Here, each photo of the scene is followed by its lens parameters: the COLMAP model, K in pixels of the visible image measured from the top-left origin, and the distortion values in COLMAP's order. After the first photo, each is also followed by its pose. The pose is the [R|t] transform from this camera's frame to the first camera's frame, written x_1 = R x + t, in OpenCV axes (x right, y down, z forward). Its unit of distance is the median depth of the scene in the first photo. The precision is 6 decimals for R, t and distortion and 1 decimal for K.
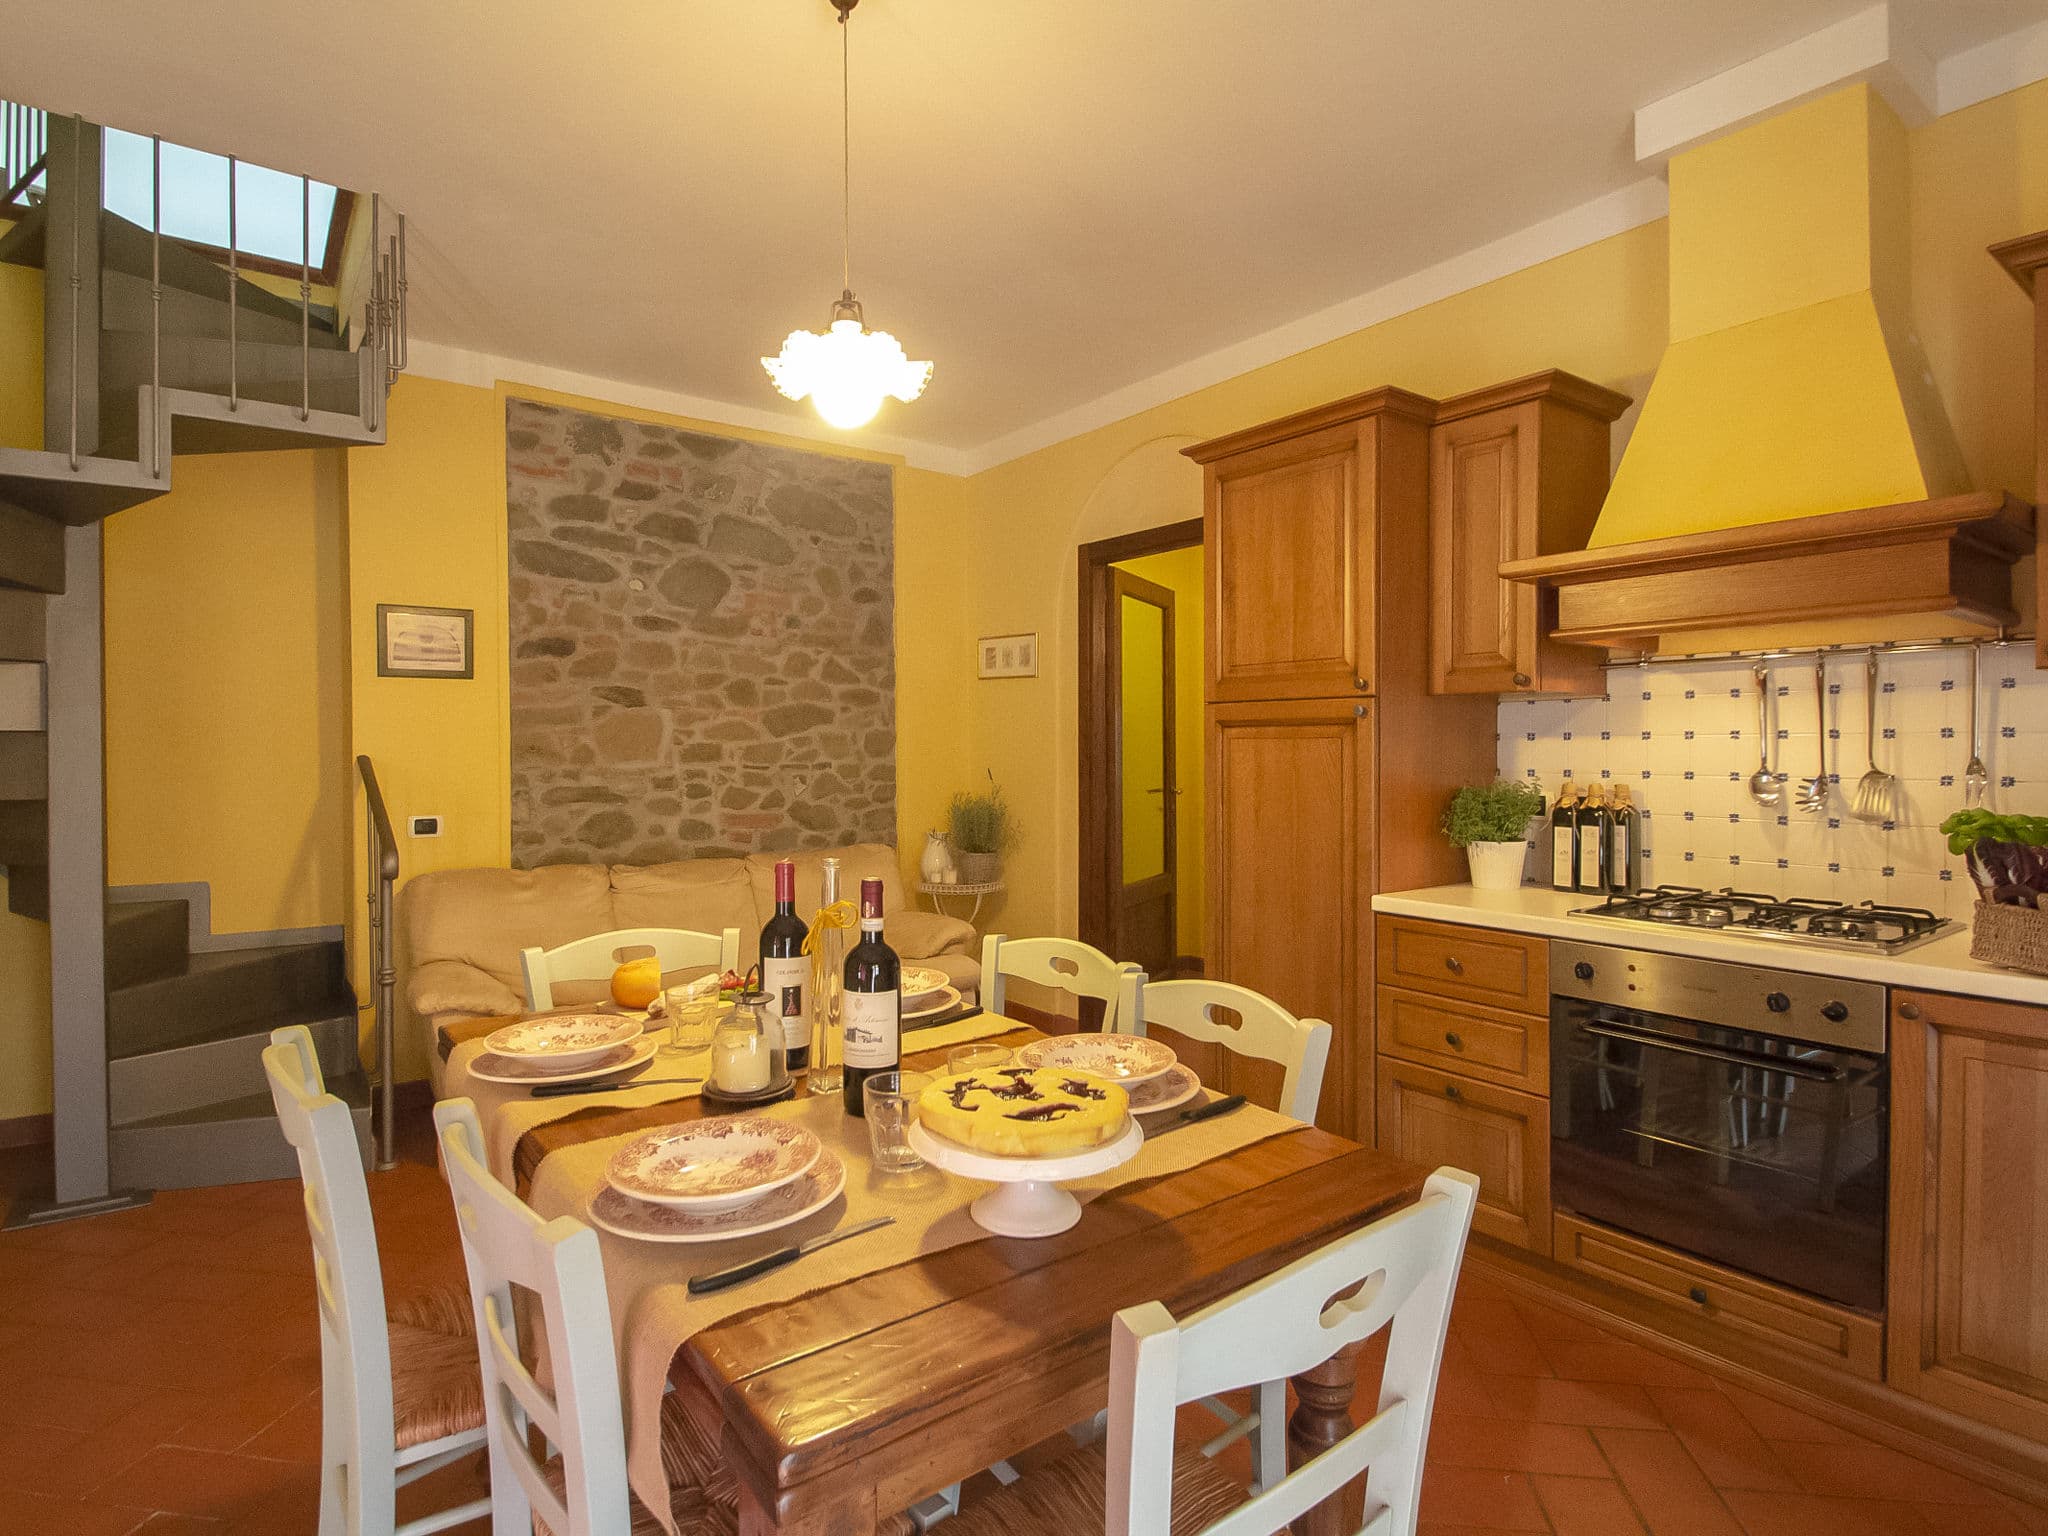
lens RADIAL K [[1068.9, 0, 1021.1], [0, 1068.9, 759.9], [0, 0, 1]] dist [0.001029, -0.018302]
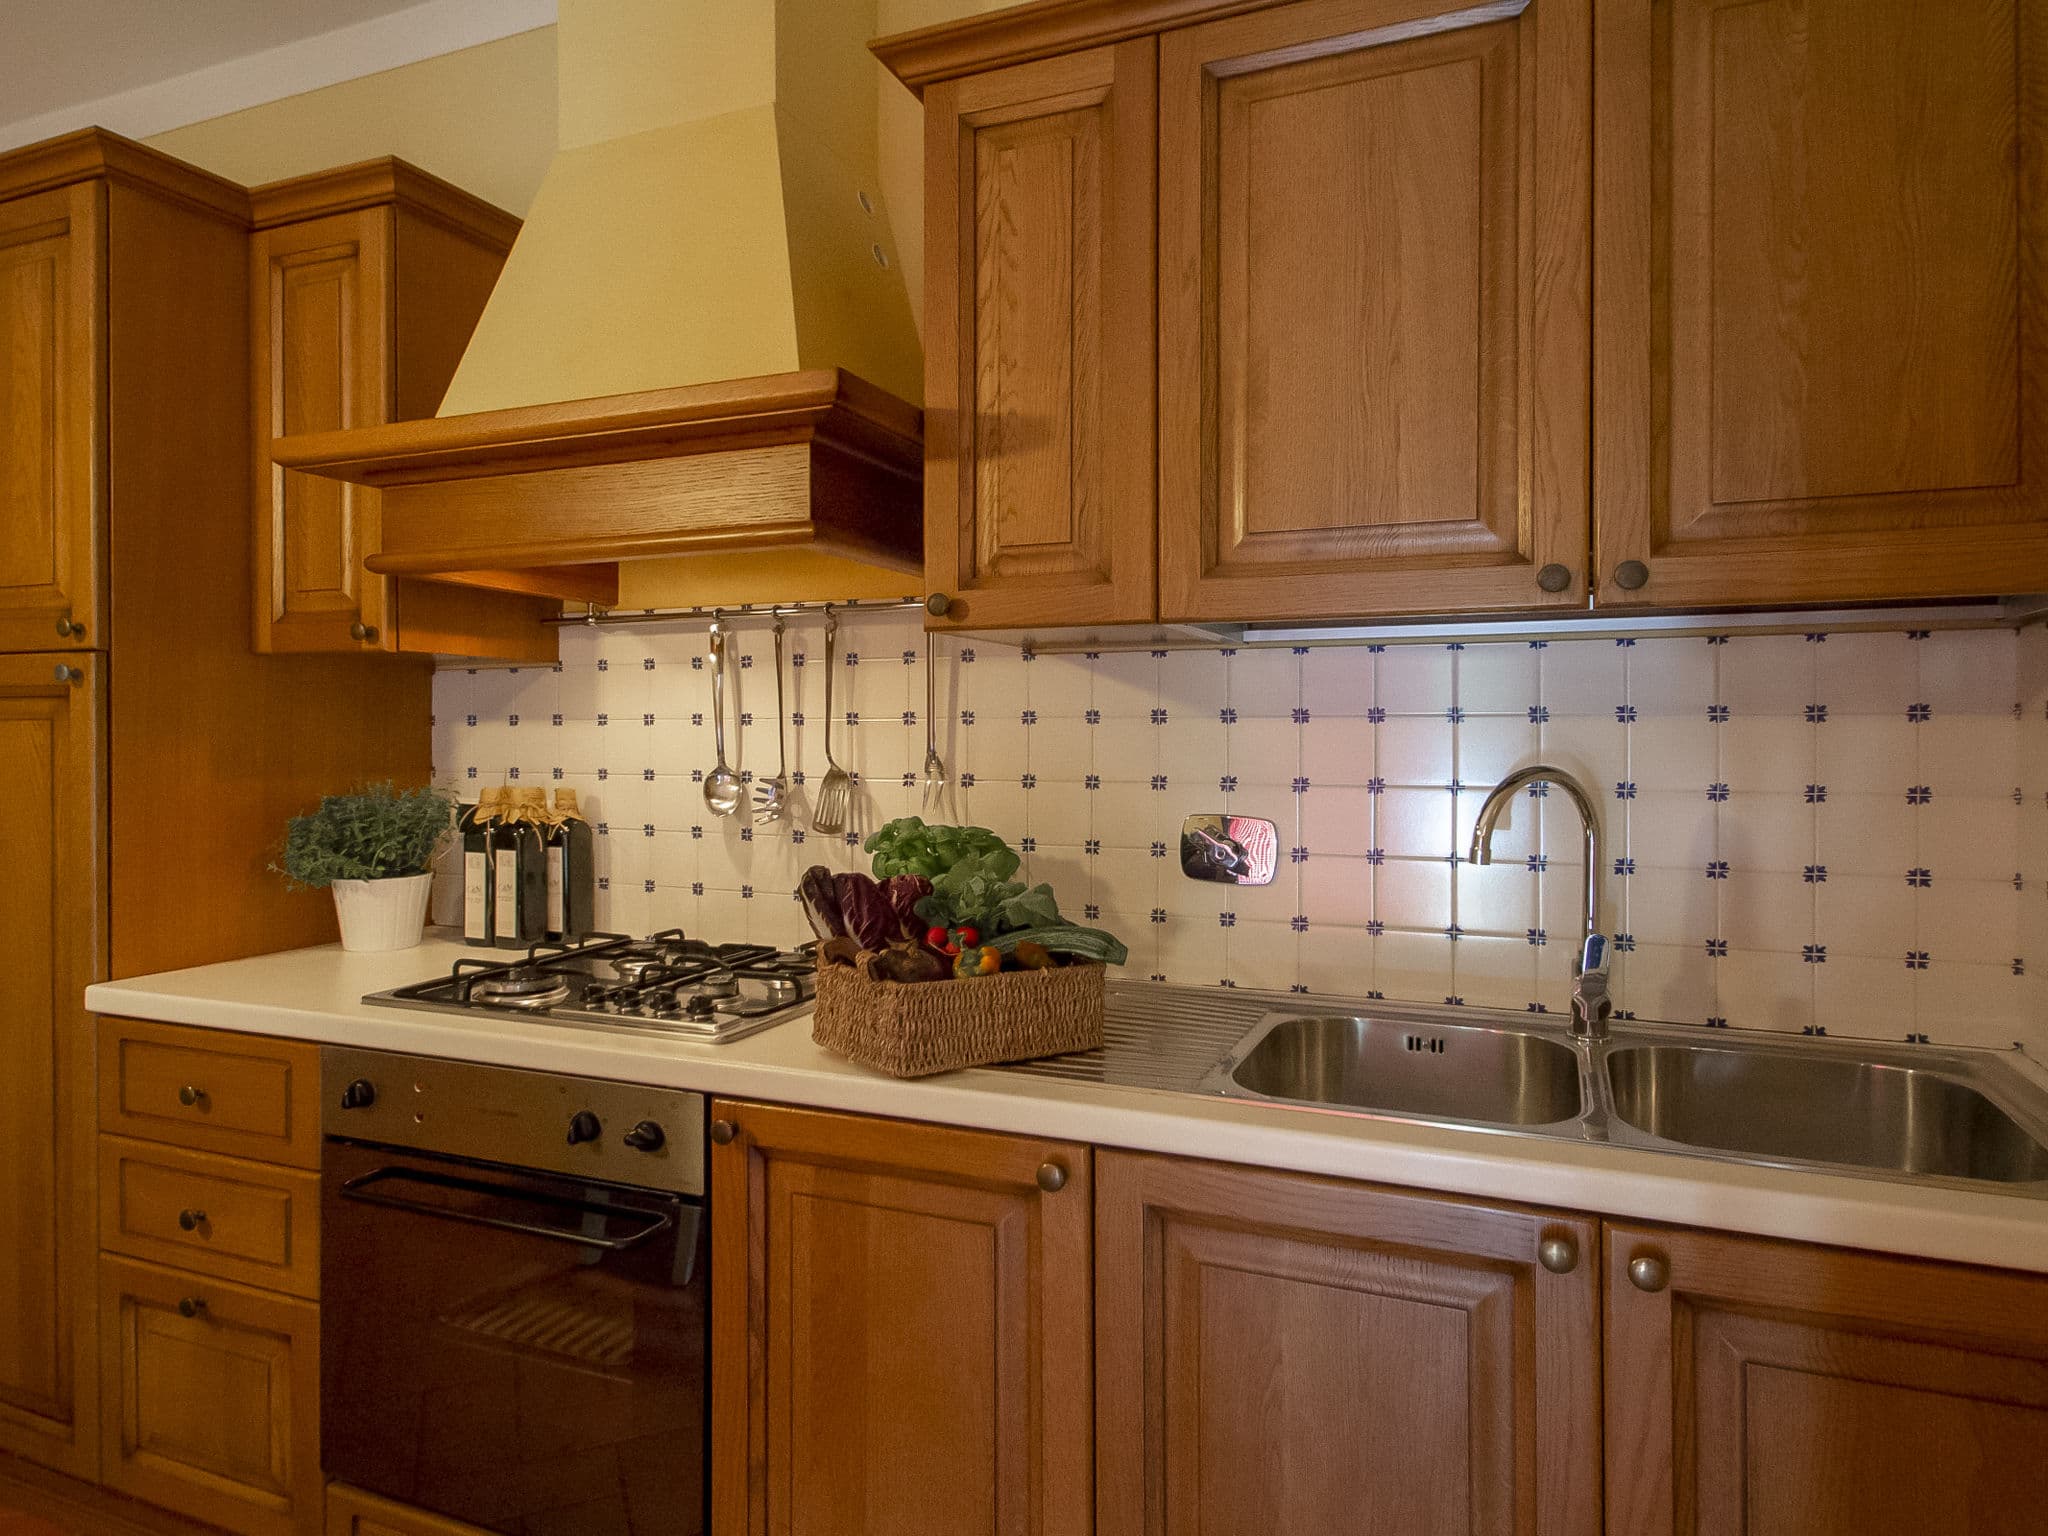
lens RADIAL K [[1084.9, 0, 1024.4], [0, 1084.9, 739.2], [0, 0, 1]] dist [-0.001532, -0.000184]
pose [[0.881440, -0.000626, 0.472295, 0.514746], [0.004052, 0.999972, -0.006237, -0.004243], [-0.472278, 0.007412, 0.881418, 0.229886]]
